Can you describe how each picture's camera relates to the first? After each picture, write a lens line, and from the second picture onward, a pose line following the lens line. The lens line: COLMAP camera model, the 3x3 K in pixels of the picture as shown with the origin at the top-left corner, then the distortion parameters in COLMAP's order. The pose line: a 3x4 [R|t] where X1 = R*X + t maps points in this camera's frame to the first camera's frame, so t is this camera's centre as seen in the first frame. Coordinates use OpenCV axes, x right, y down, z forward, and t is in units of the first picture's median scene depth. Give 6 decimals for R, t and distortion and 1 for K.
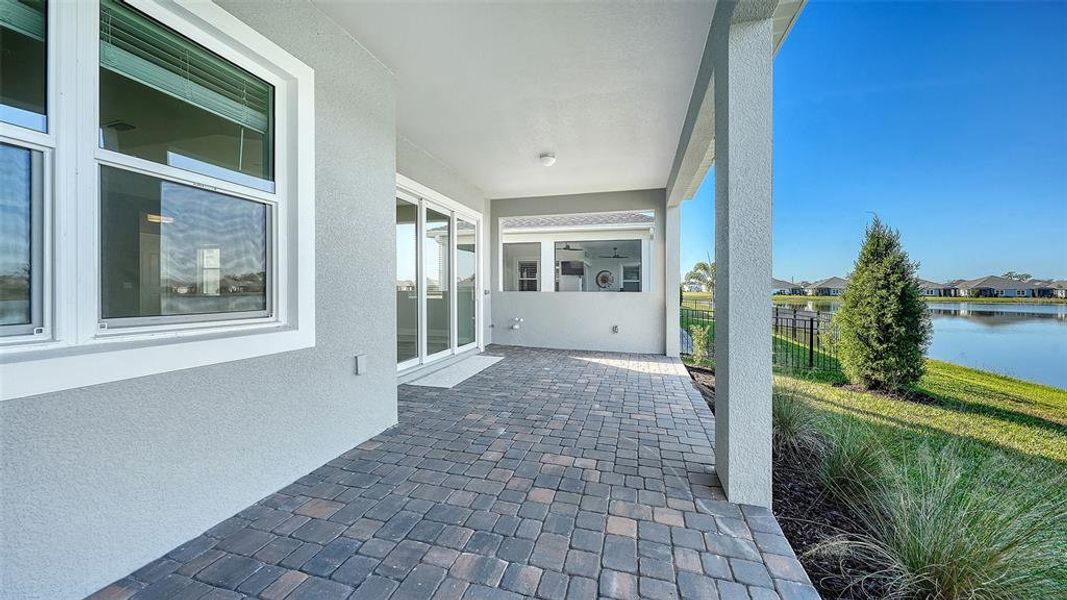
lens RADIAL K [[369.8, 0, 528.4], [0, 369.8, 310.9], [0, 0, 1]] dist [-0.028953, 0.004582]
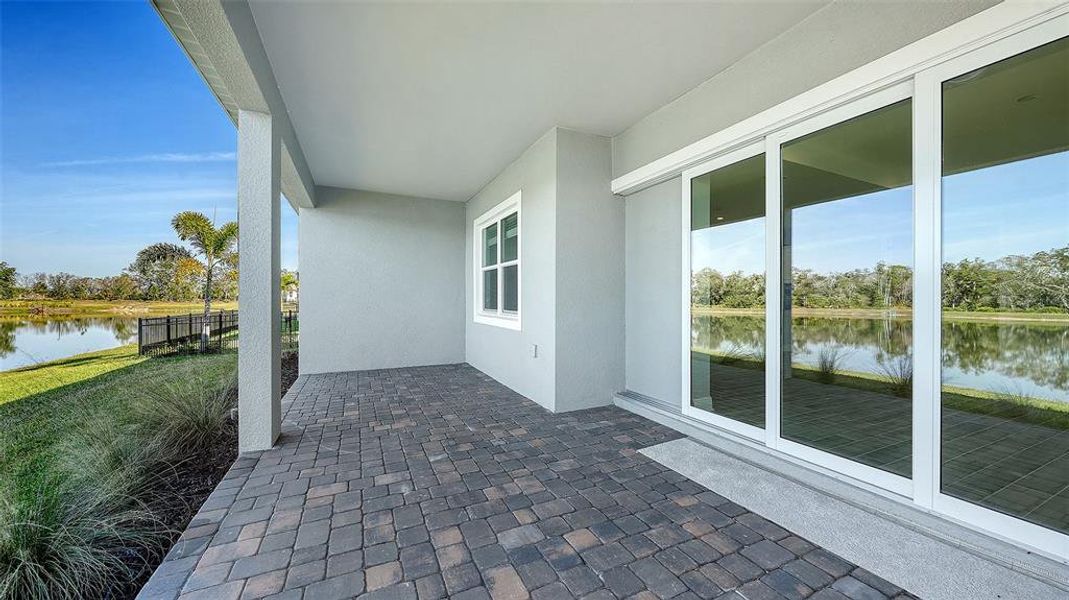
lens RADIAL K [[379.3, 0, 530.3], [0, 379.3, 297.2], [0, 0, 1]] dist [-0.017517, 0.000006]
pose [[-0.749709, -0.014854, -0.661601, 0.563661], [-0.056323, 0.997553, 0.041426, -0.126828], [0.659366, 0.068321, -0.748711, 1.980827]]
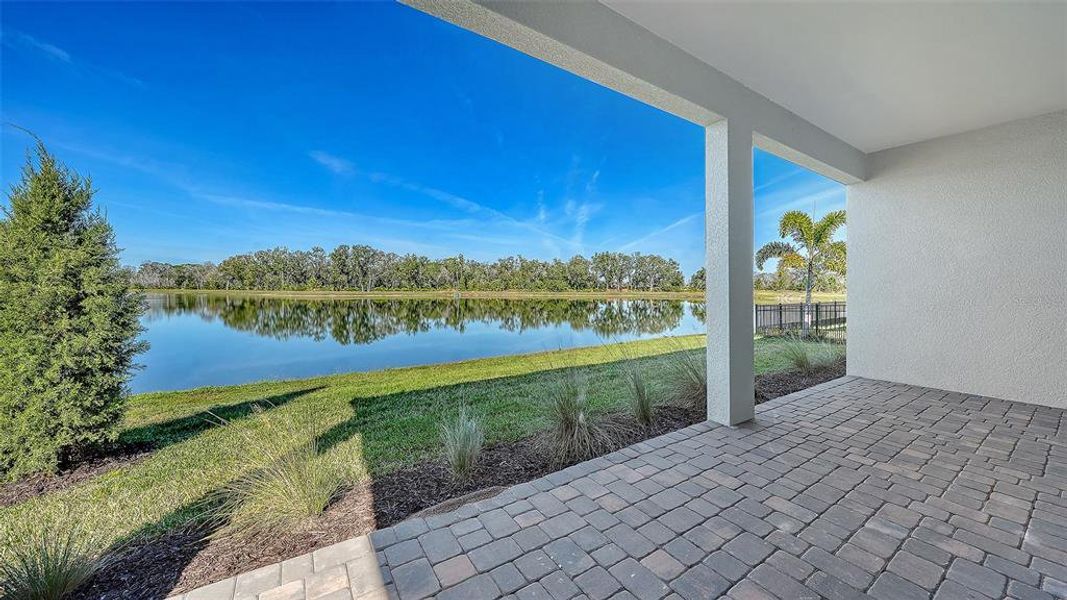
lens RADIAL K [[369.8, 0, 528.4], [0, 369.8, 310.9], [0, 0, 1]] dist [-0.028953, 0.004582]
pose [[-0.747003, -0.059805, 0.662126, 0.173065], [0.031814, 0.991589, 0.125455, -0.128011], [-0.664059, 0.114780, -0.738817, 1.938737]]
